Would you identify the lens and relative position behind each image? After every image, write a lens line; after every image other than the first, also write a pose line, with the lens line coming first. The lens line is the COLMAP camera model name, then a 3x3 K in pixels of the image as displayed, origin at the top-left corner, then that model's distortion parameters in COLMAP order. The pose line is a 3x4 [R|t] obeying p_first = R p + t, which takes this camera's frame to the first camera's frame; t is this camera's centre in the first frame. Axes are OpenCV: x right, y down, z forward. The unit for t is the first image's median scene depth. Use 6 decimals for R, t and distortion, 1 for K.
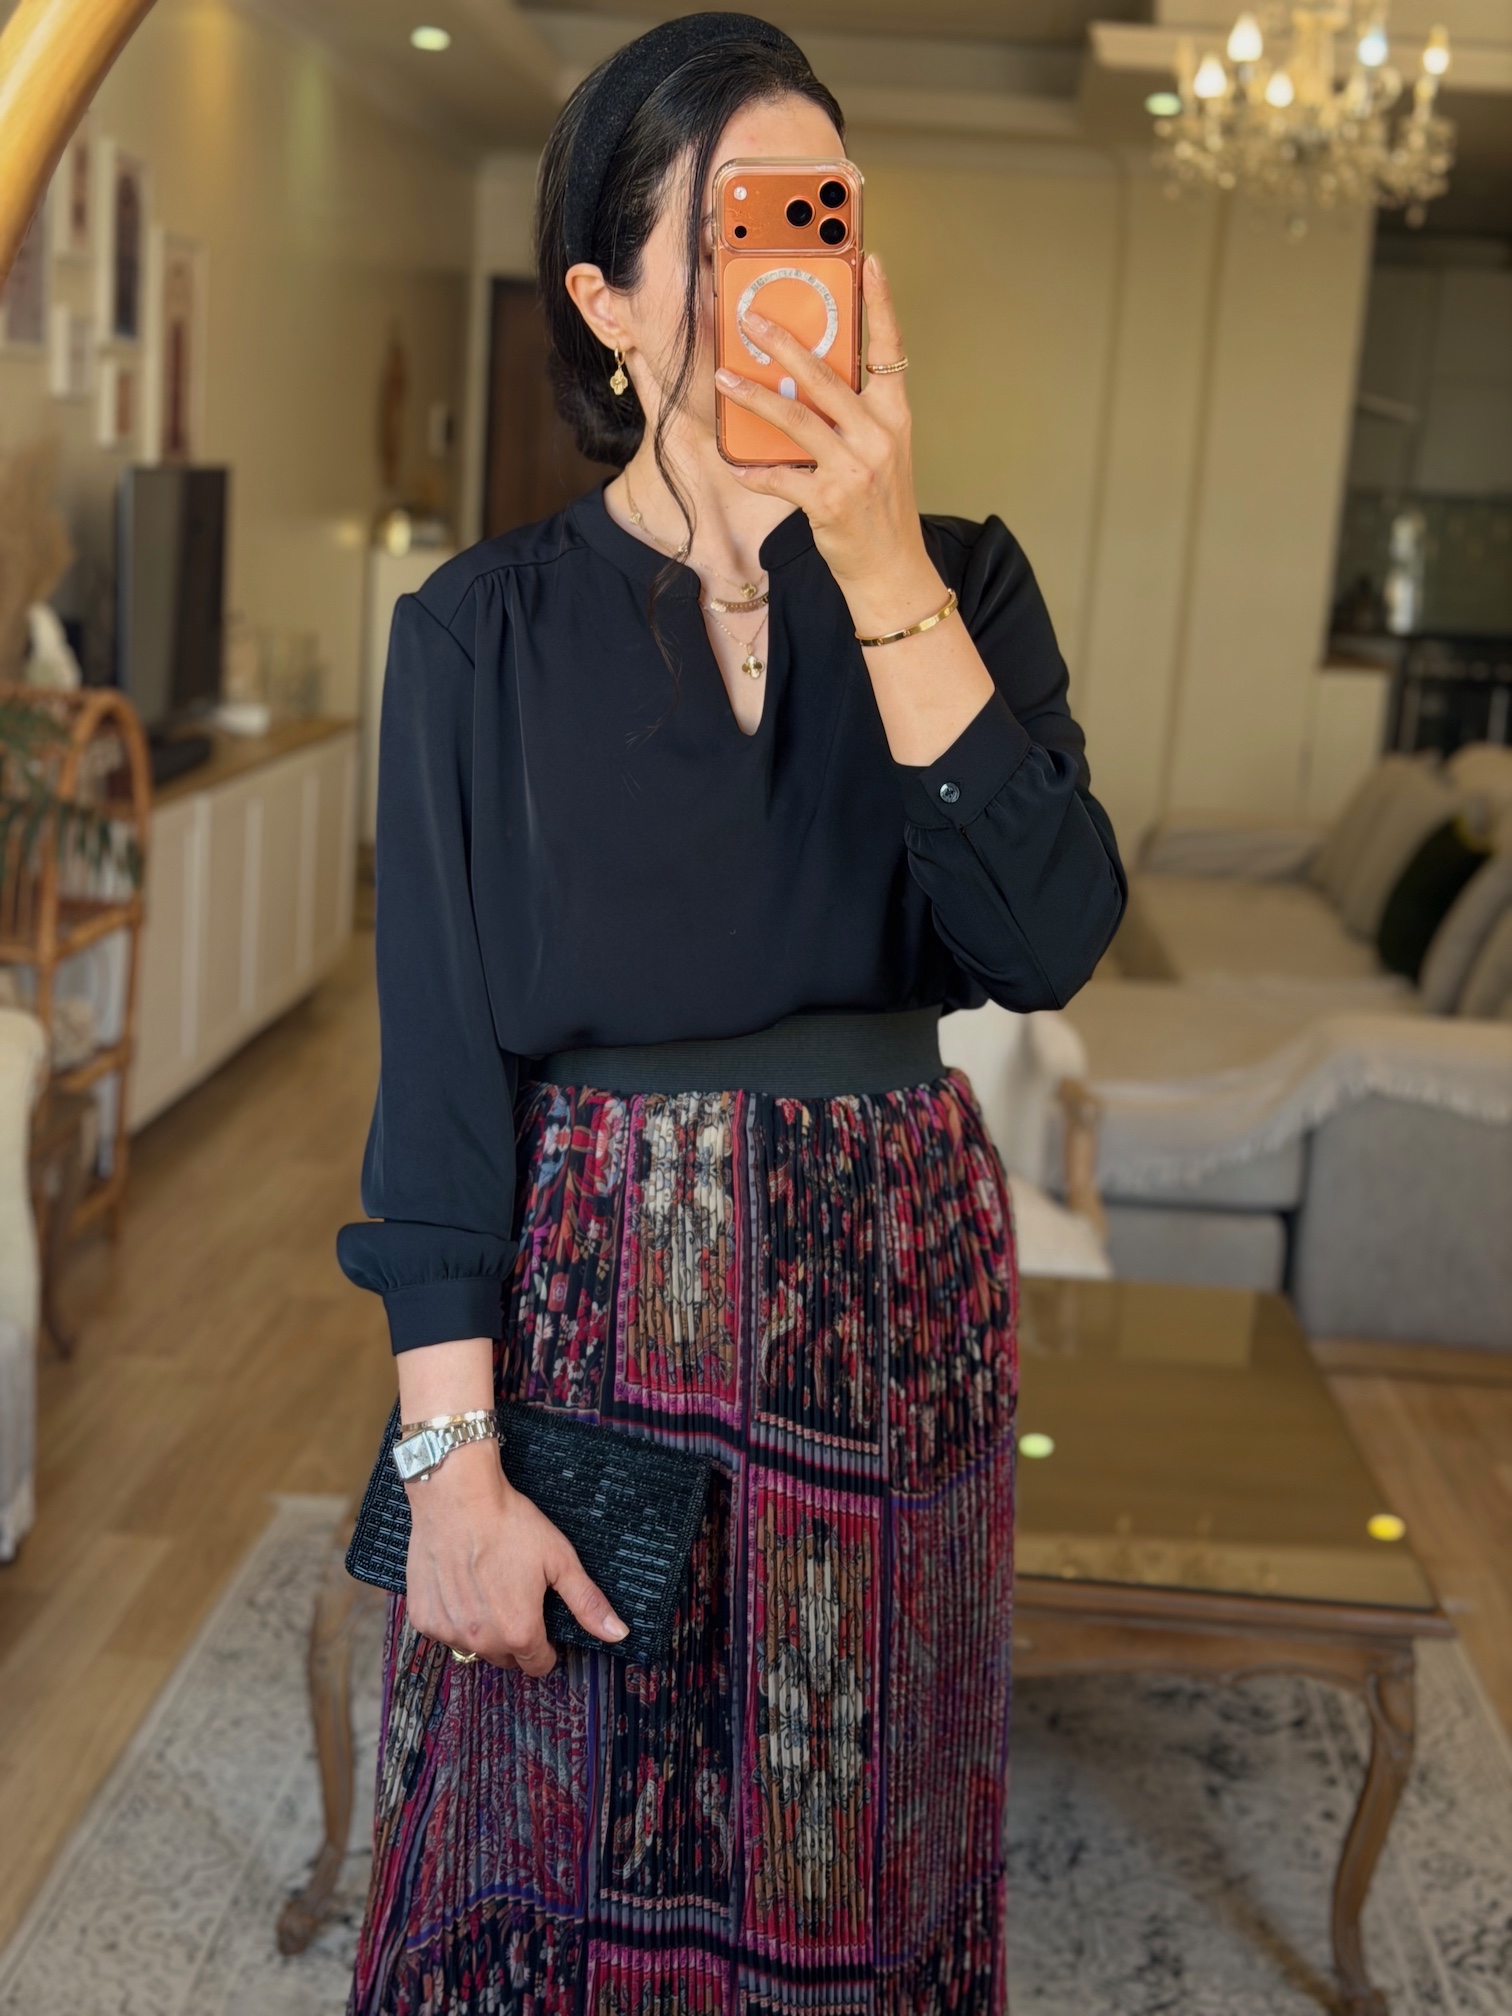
lens RADIAL K [[2814.5, 0, 746.6], [0, 2814.5, 1009.7], [0, 0, 1]] dist [0.184871, -0.590543]
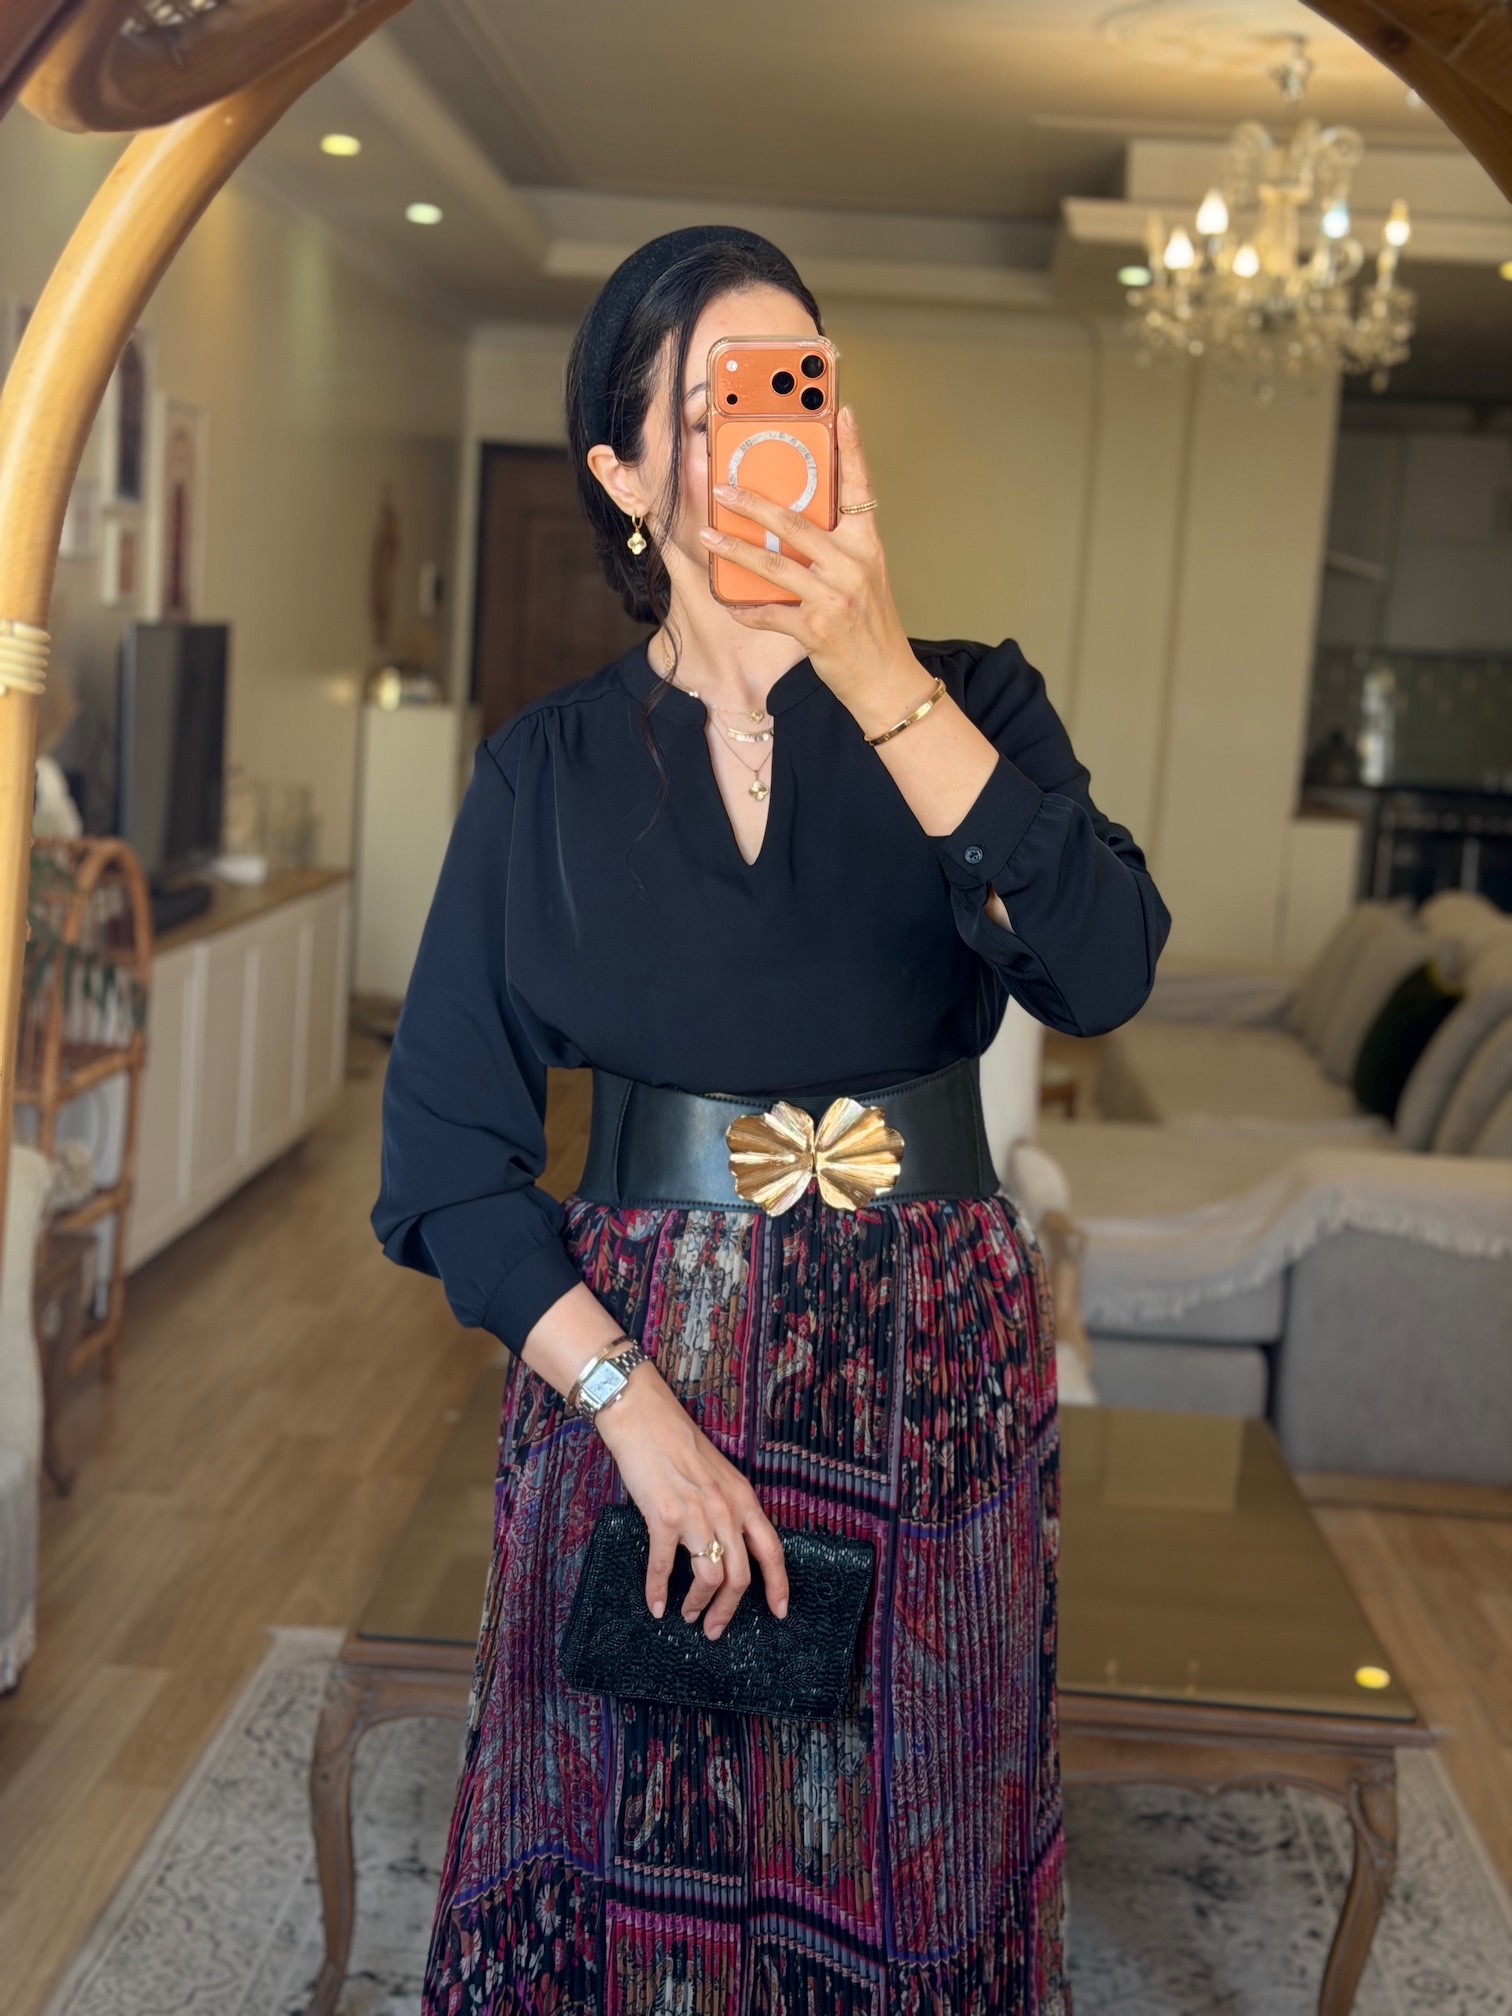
lens RADIAL K [[2814.5, 0, 746.6], [0, 2814.5, 1009.7], [0, 0, 1]] dist [0.184871, -0.590543]
pose [[0.999976, -0.003046, 0.006157, -0.003256], [0.003382, 0.998458, -0.055409, 0.009795], [-0.005979, 0.055428, 0.998445, -0.029336]]
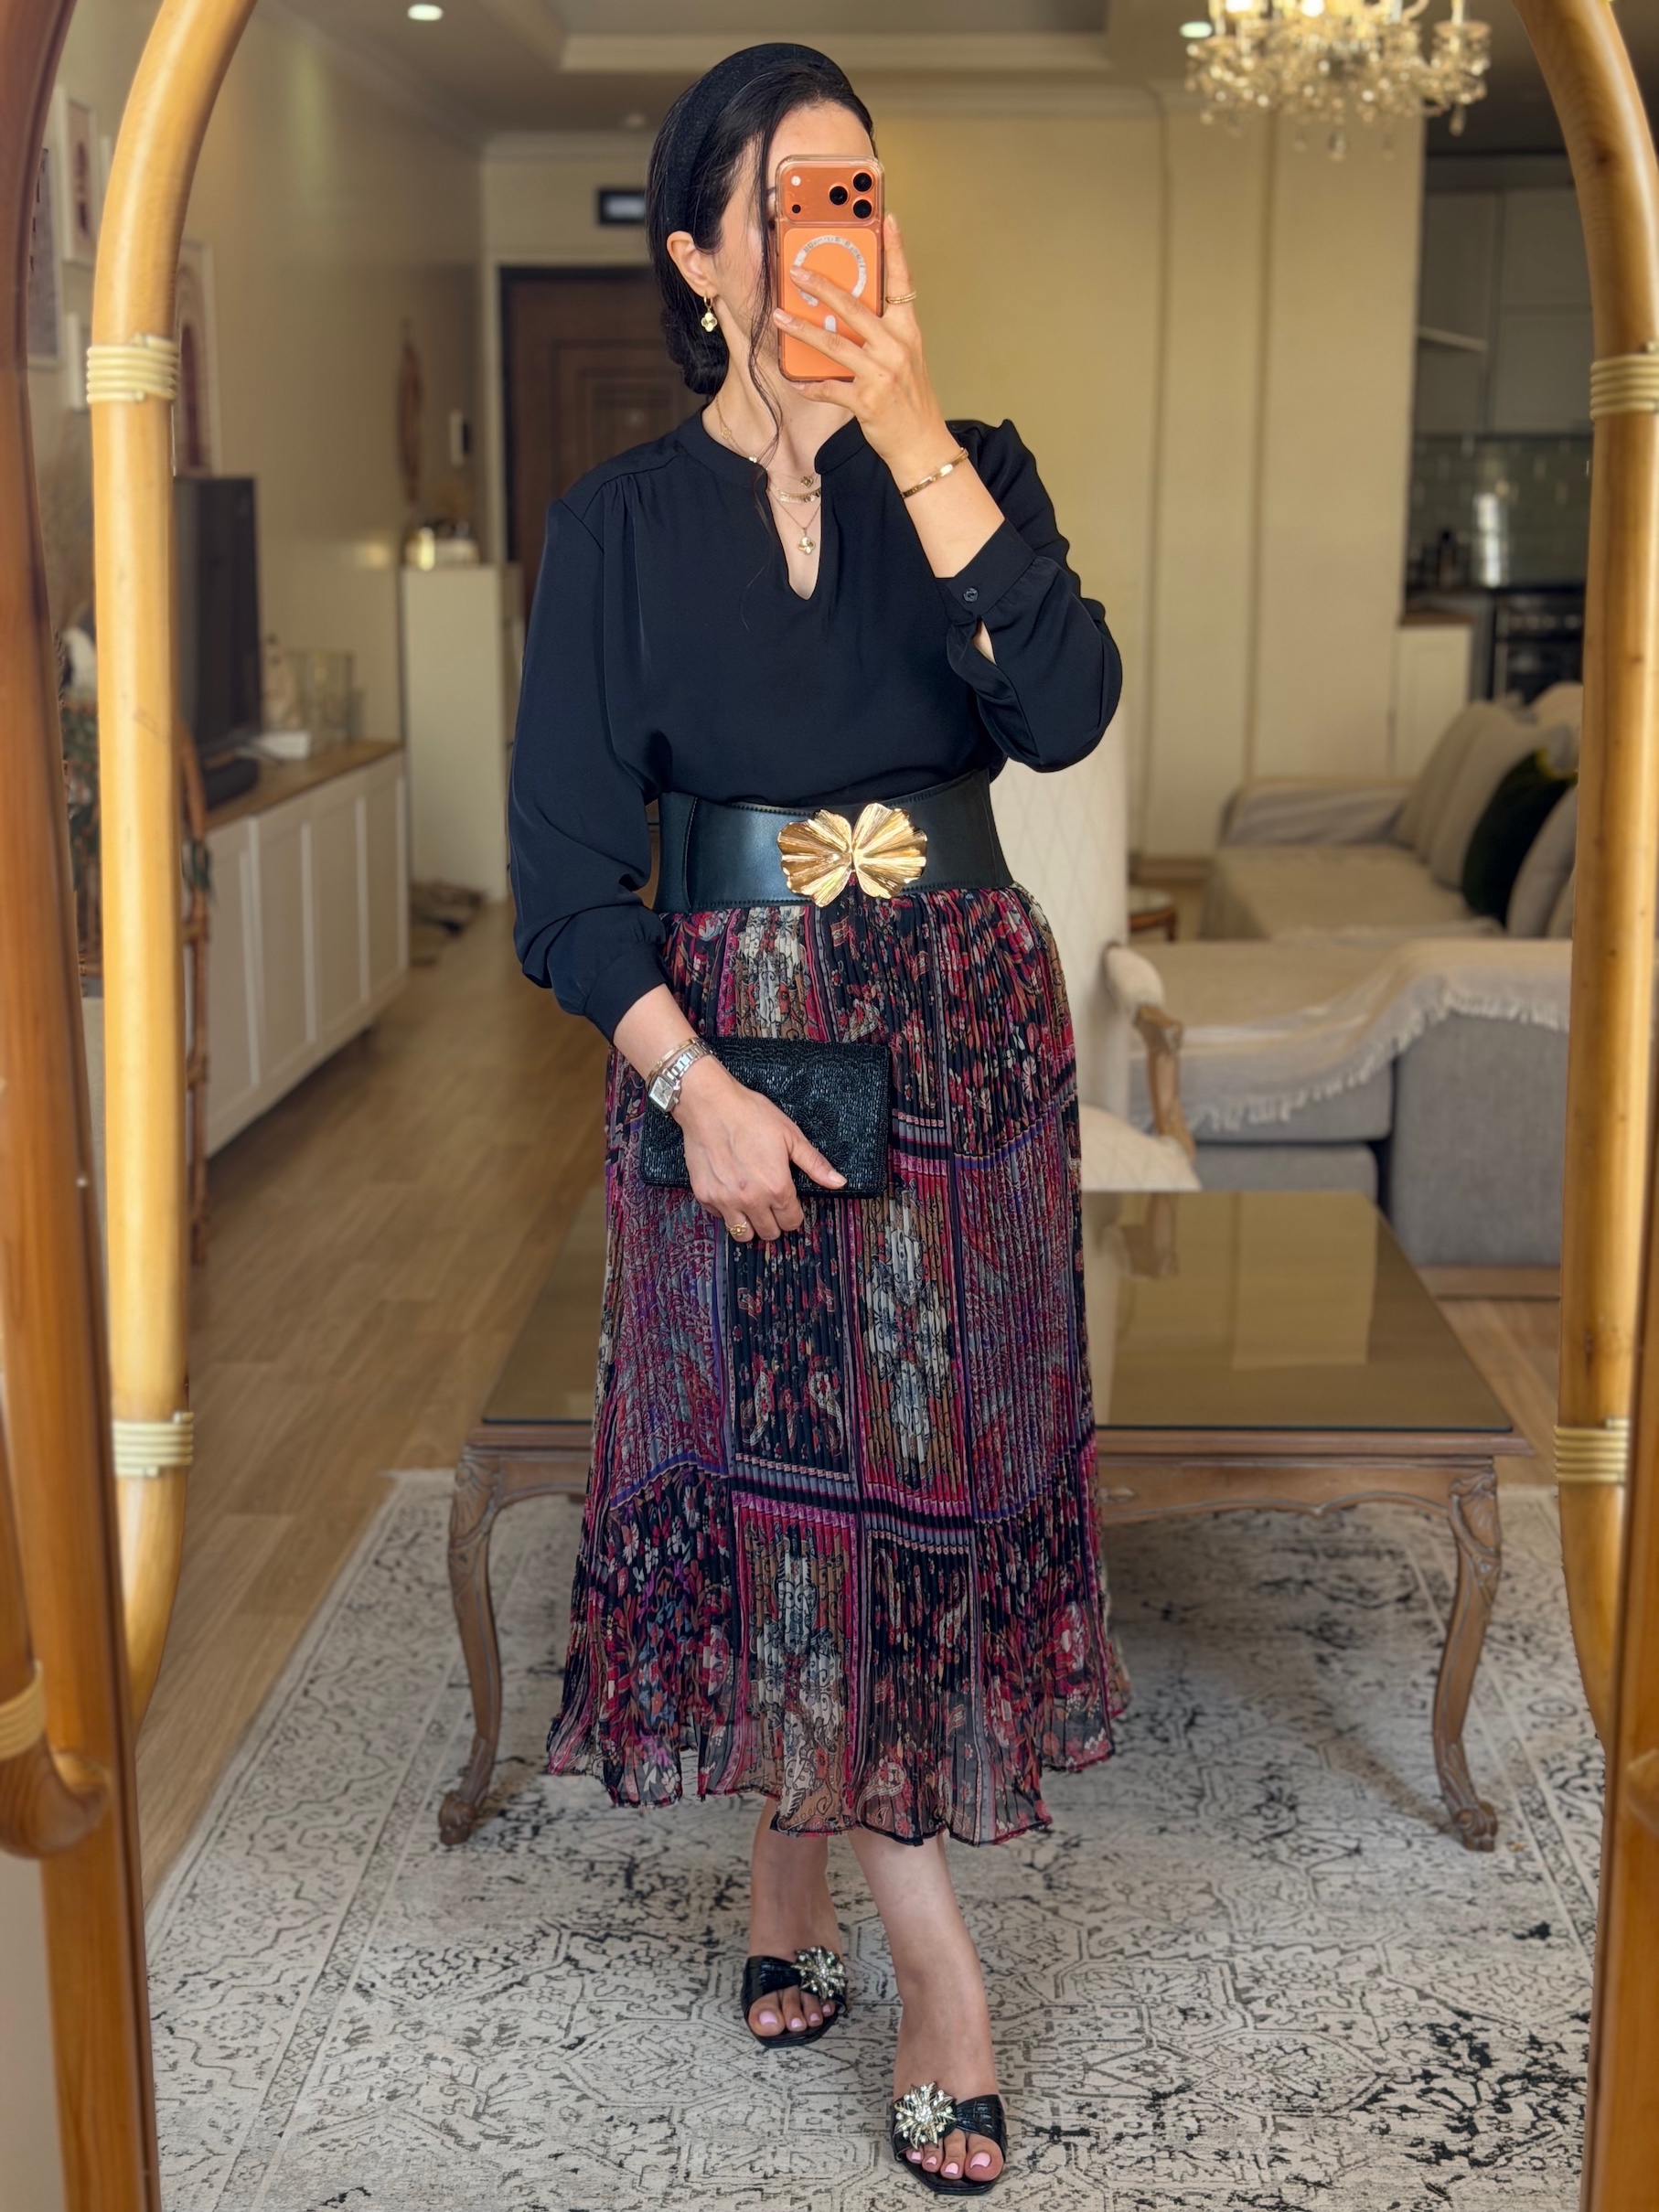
lens RADIAL K [[3087.9, 0, 819.8], [0, 3087.9, 1167.1], [0, 0, 1]] dist [0.212063, -0.491679]
pose [[0.997727, -0.067324, -0.002988, -0.003282], [0.067378, 0.997413, 0.025054, 0.054791], [0.001293, -0.025199, 0.999682, -0.127377]]
